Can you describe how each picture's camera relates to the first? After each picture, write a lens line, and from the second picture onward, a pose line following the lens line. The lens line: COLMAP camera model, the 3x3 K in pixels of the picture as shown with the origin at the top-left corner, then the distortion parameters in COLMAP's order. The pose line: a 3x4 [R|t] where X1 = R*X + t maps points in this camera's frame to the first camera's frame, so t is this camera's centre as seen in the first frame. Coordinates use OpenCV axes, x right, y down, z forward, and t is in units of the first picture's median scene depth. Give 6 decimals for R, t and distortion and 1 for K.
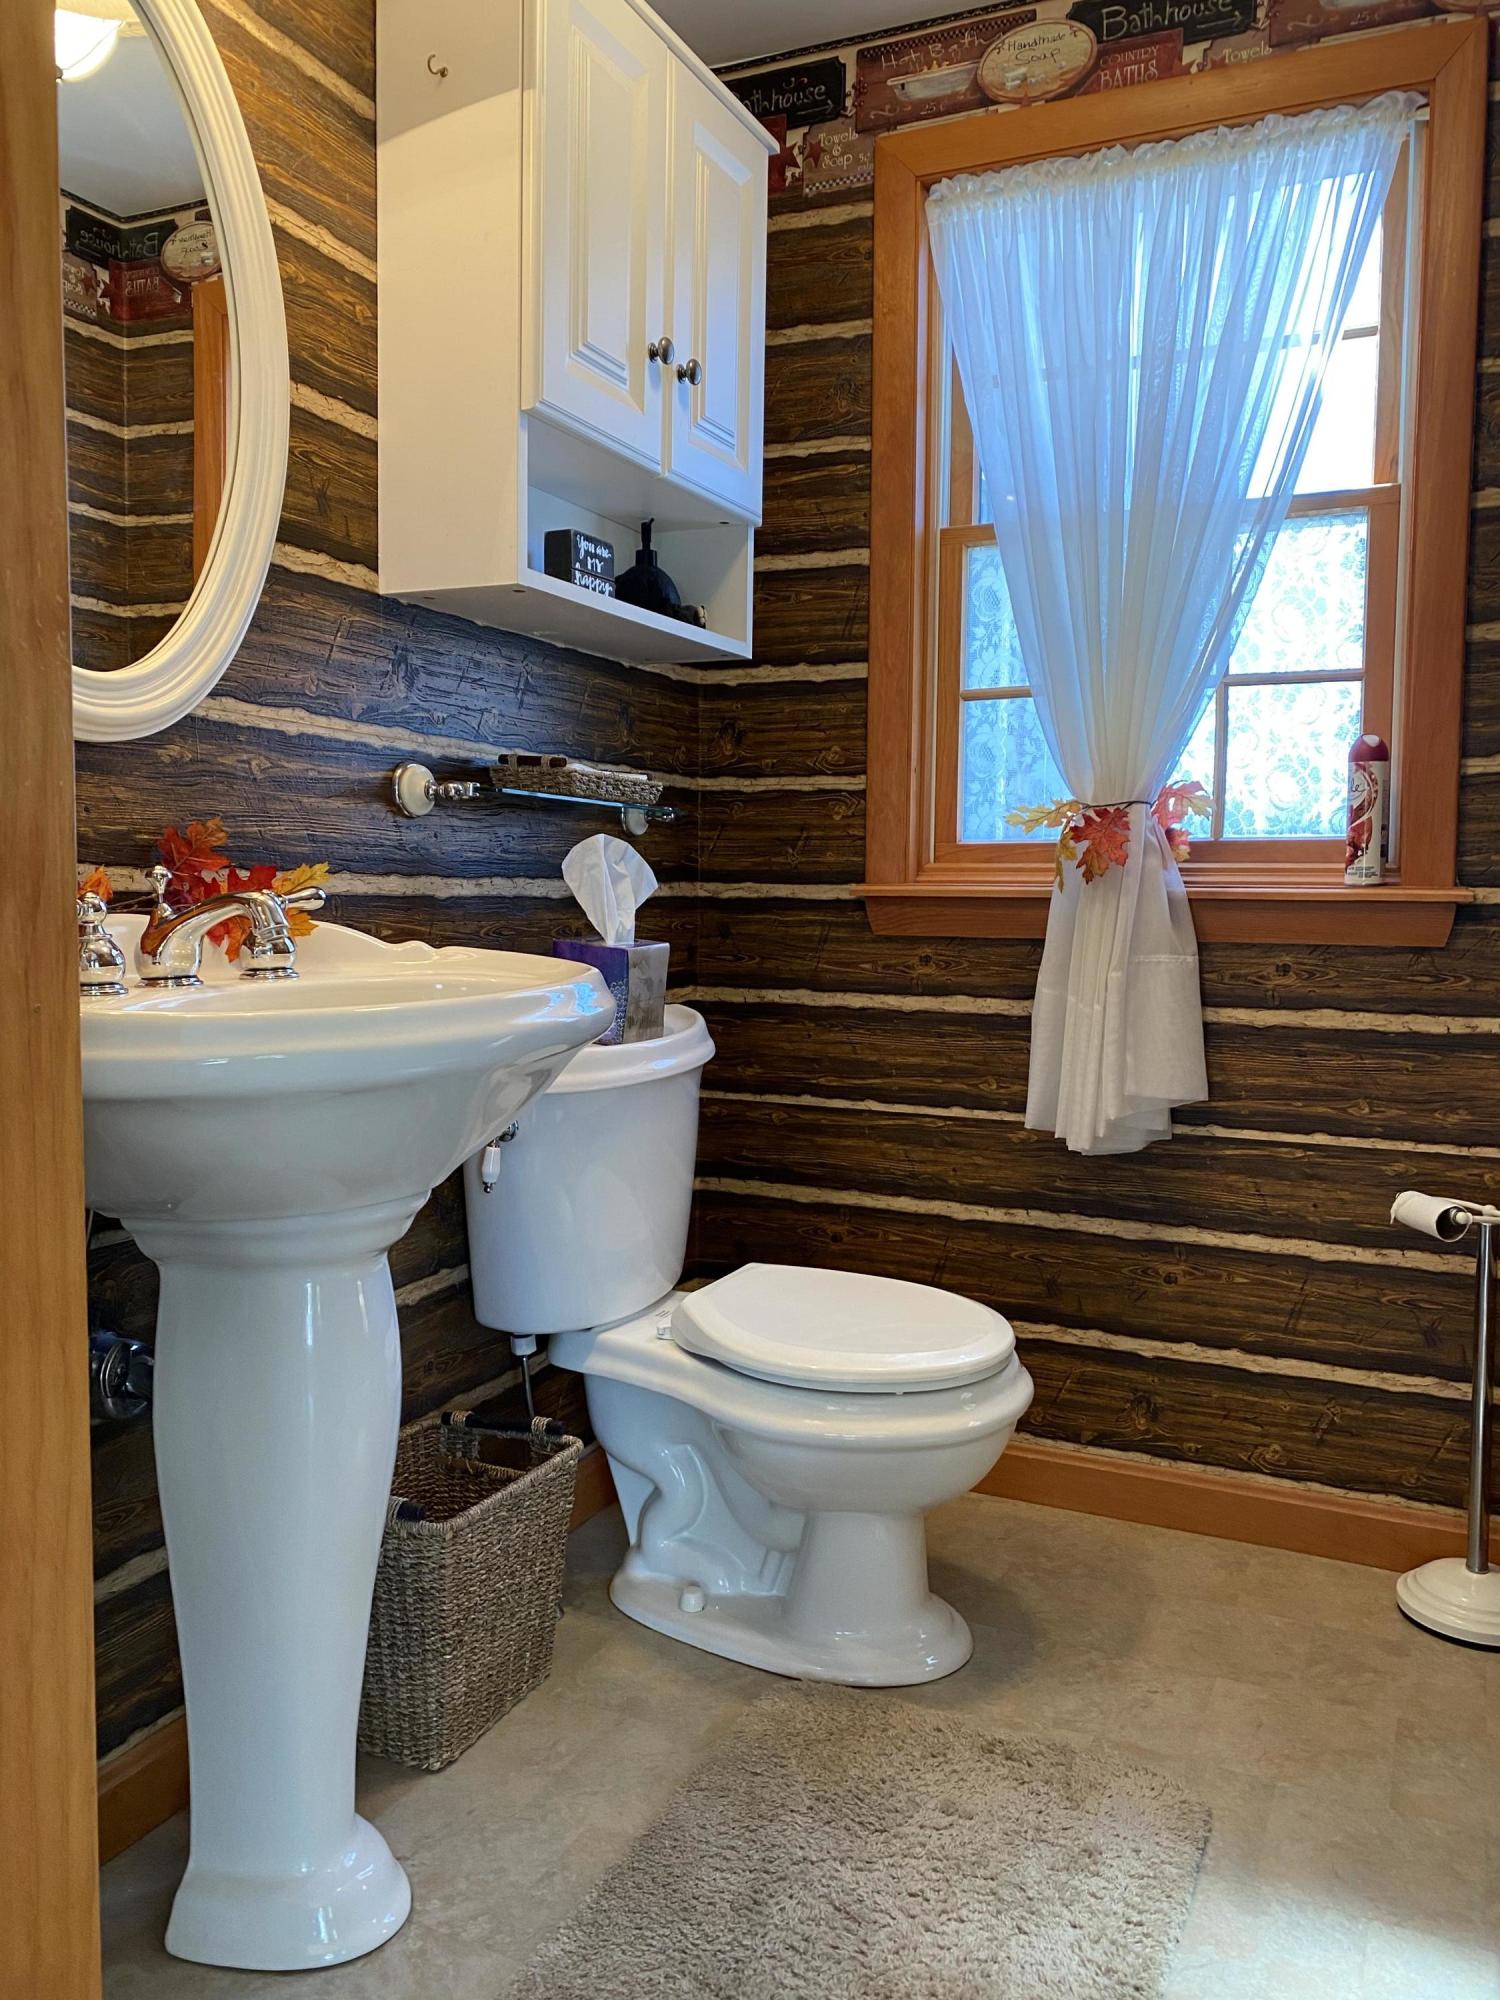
lens RADIAL K [[1510.5, 0, 757.1], [0, 1510.5, 1000.7], [0, 0, 1]] dist [0.025140, -0.031789]
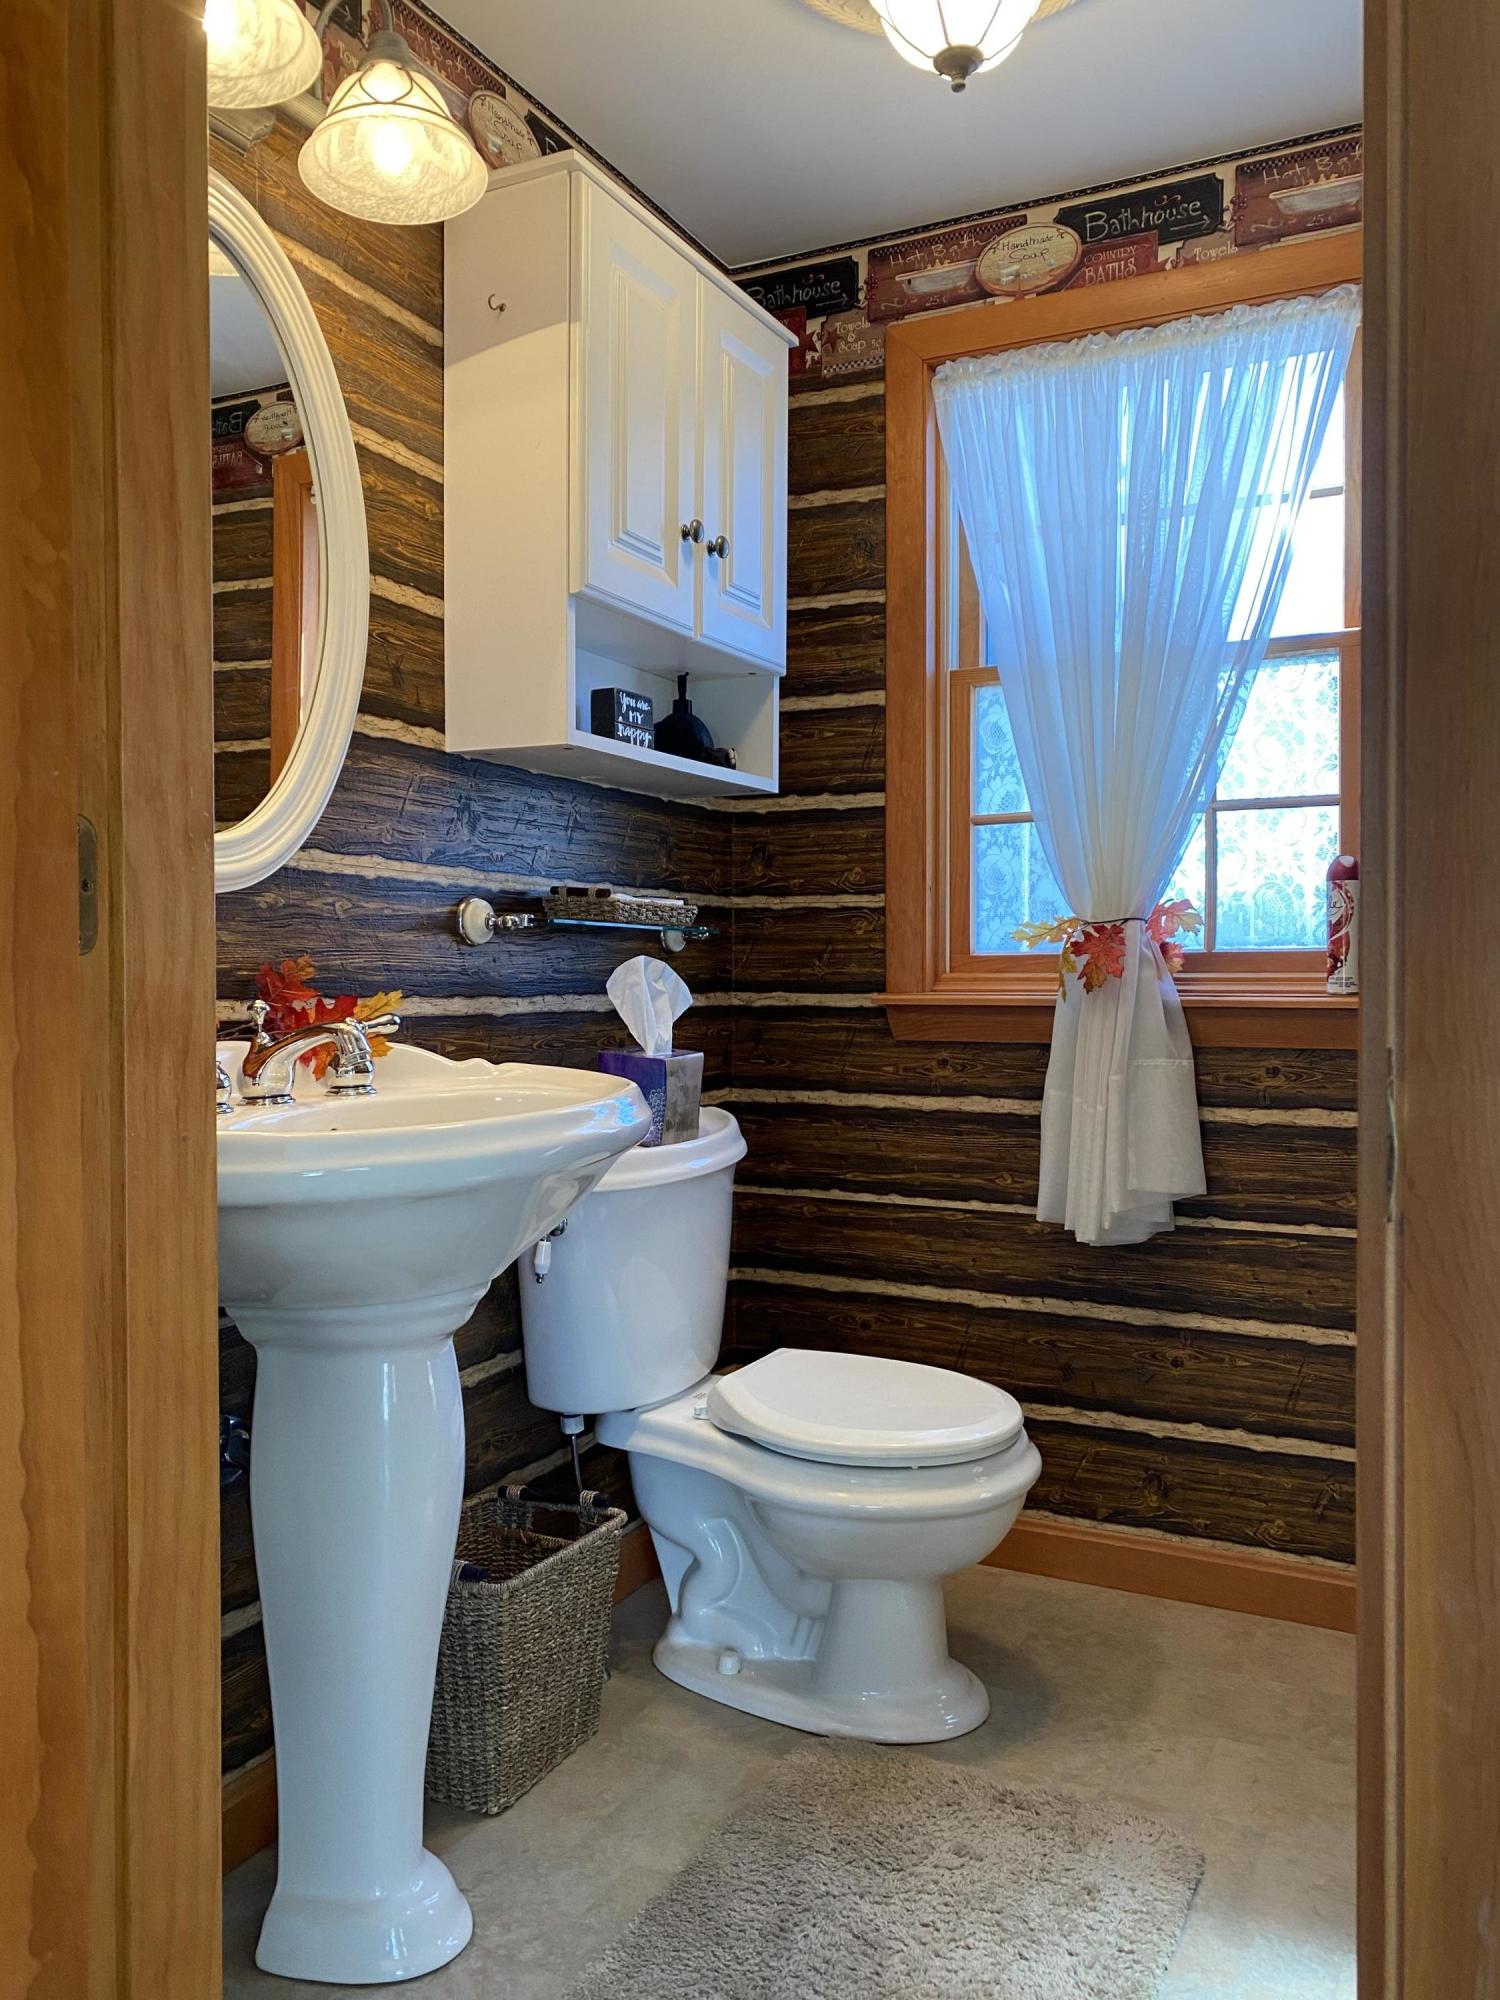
lens RADIAL K [[1510.5, 0, 752.1], [0, 1510.5, 999.8], [0, 0, 1]] dist [0.025140, -0.031789]
pose [[0.999342, -0.010736, -0.034636, 0.015517], [0.008709, 0.998271, -0.058131, -0.012923], [0.035200, 0.057792, 0.997708, -0.098471]]
